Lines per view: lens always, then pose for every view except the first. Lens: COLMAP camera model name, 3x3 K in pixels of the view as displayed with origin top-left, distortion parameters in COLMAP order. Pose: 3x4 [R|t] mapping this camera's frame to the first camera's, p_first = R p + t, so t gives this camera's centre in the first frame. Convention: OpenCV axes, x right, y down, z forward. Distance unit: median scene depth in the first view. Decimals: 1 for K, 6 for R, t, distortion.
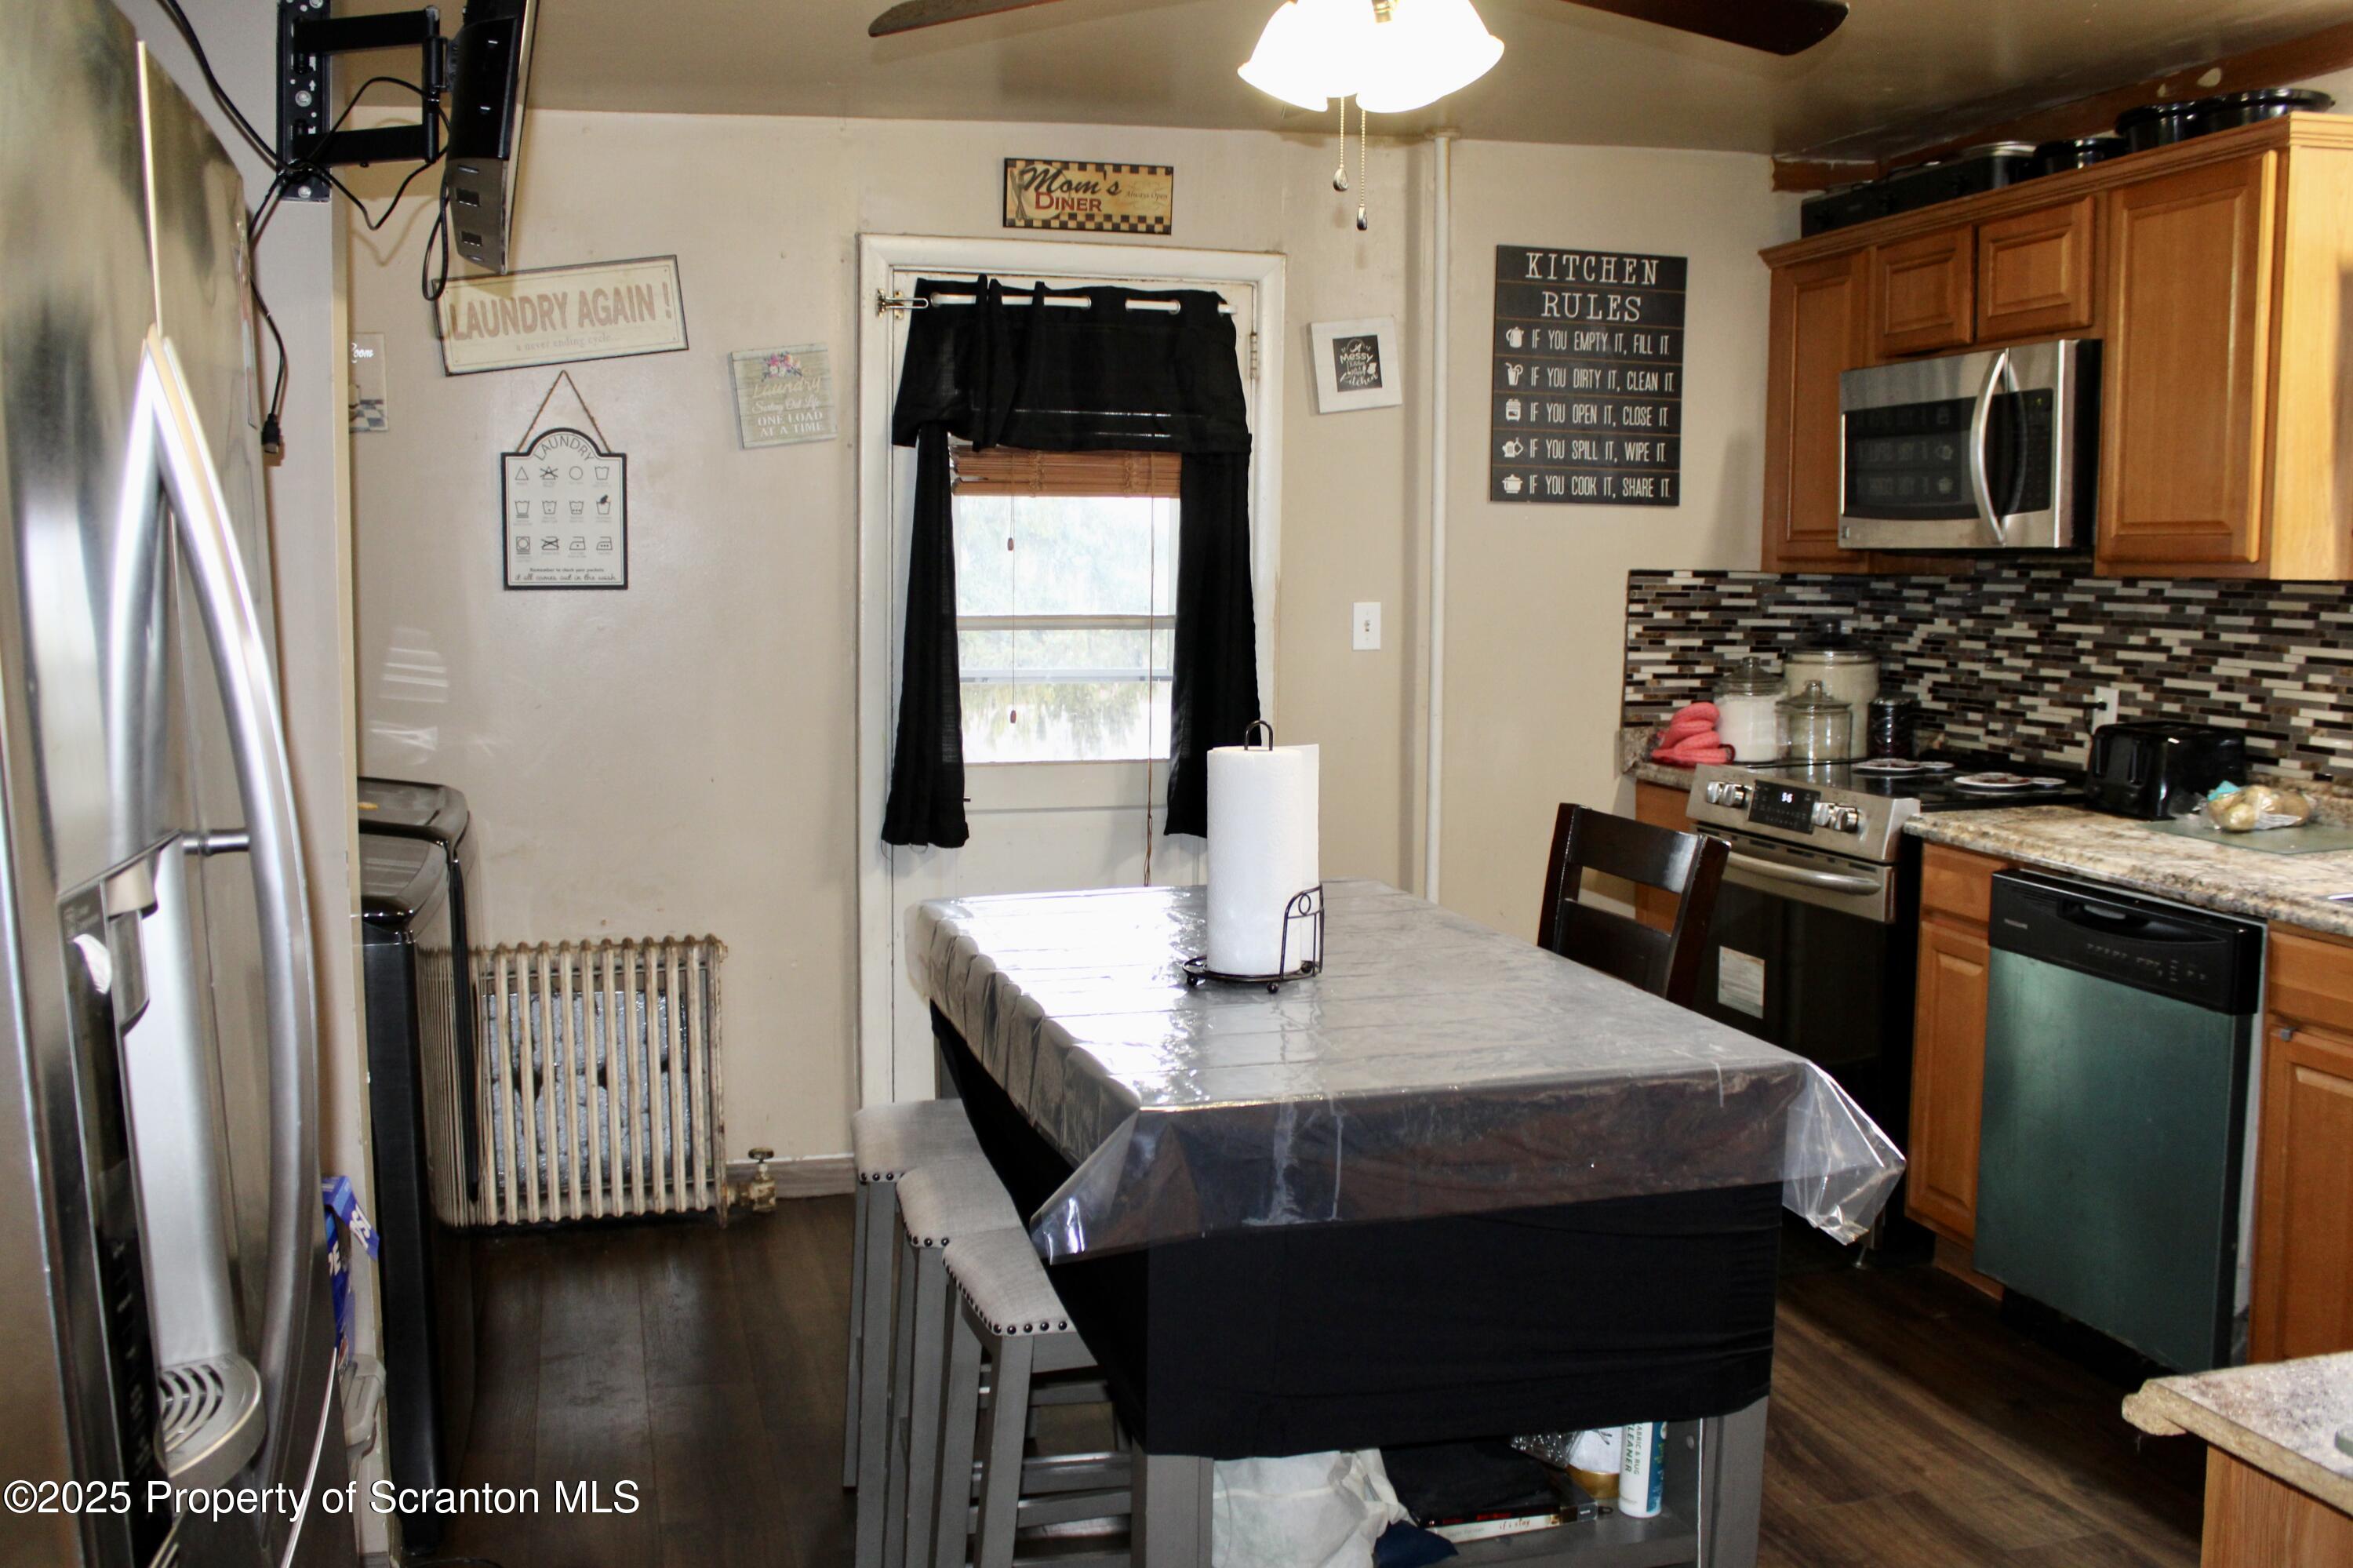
lens RADIAL K [[2044.3, 0, 1176.5], [0, 2044.3, 784.0], [0, 0, 1]] dist [-0.180681, 0.173761]
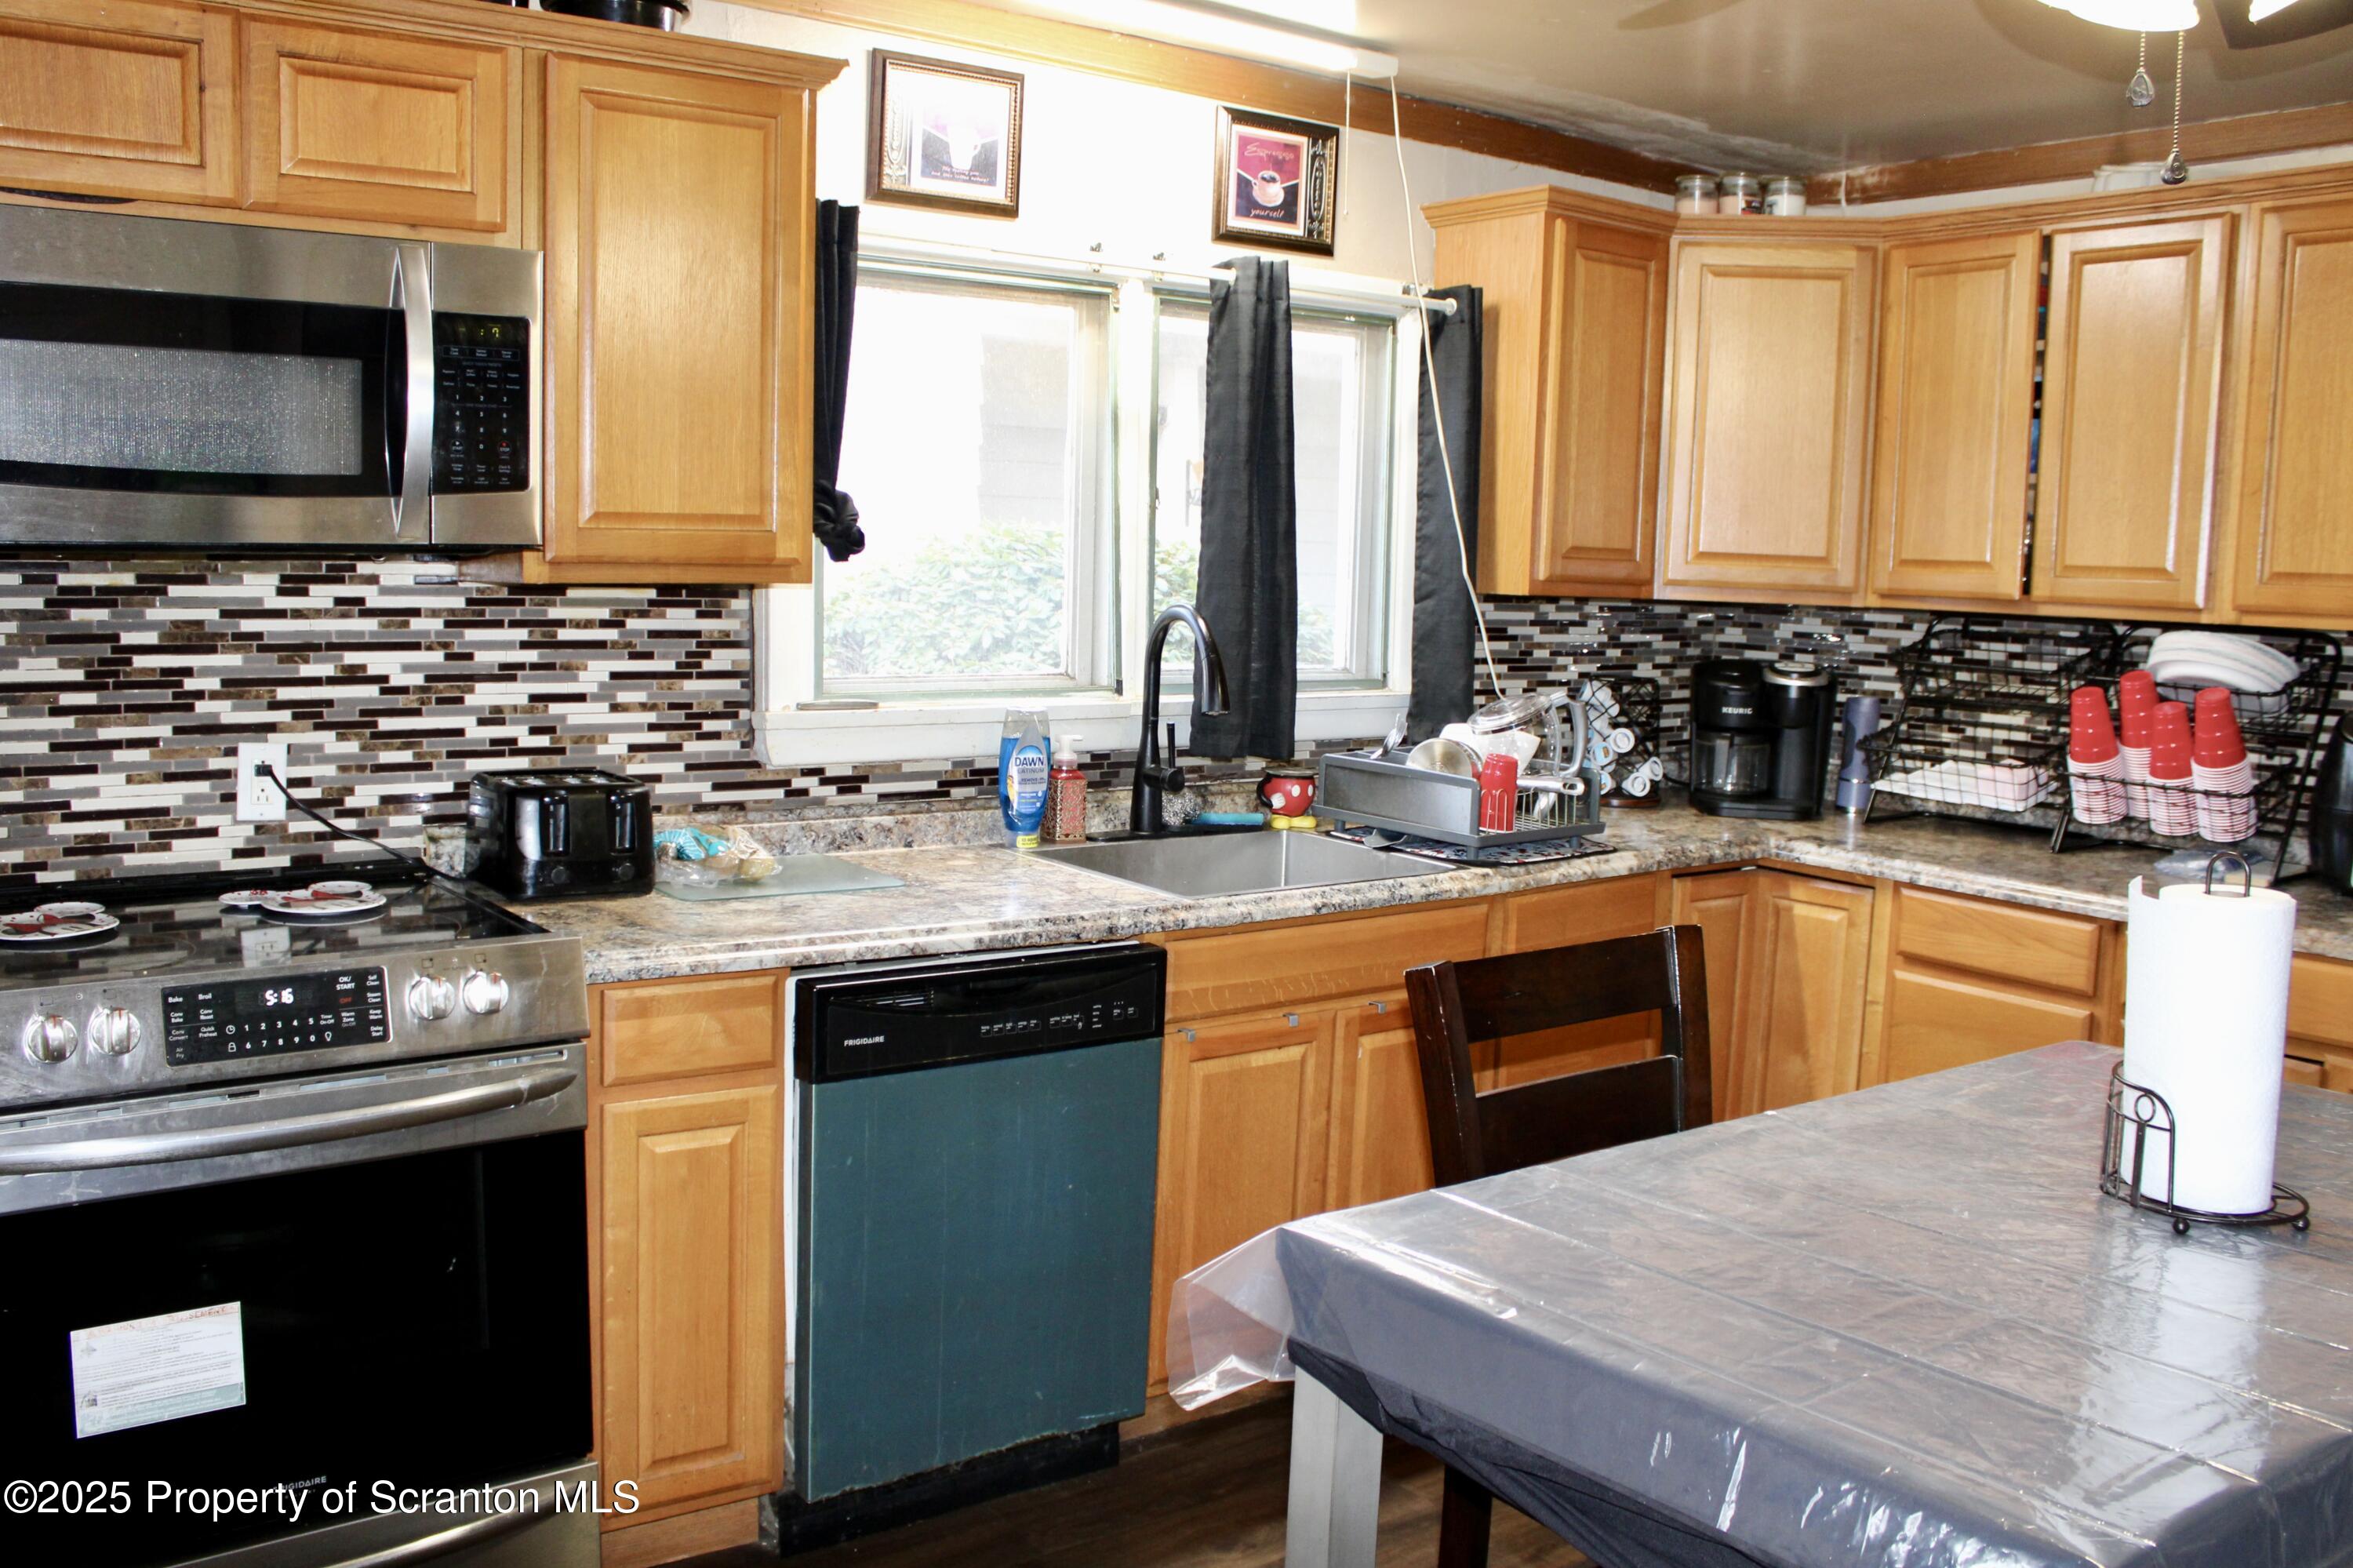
lens RADIAL K [[2044.3, 0, 1176.5], [0, 2044.3, 784.0], [0, 0, 1]] dist [-0.180681, 0.173761]
pose [[-0.366089, -0.123415, 0.922360, -0.278367], [0.071833, 0.984462, 0.160235, -0.120797], [-0.927803, 0.124916, -0.351535, 0.940404]]
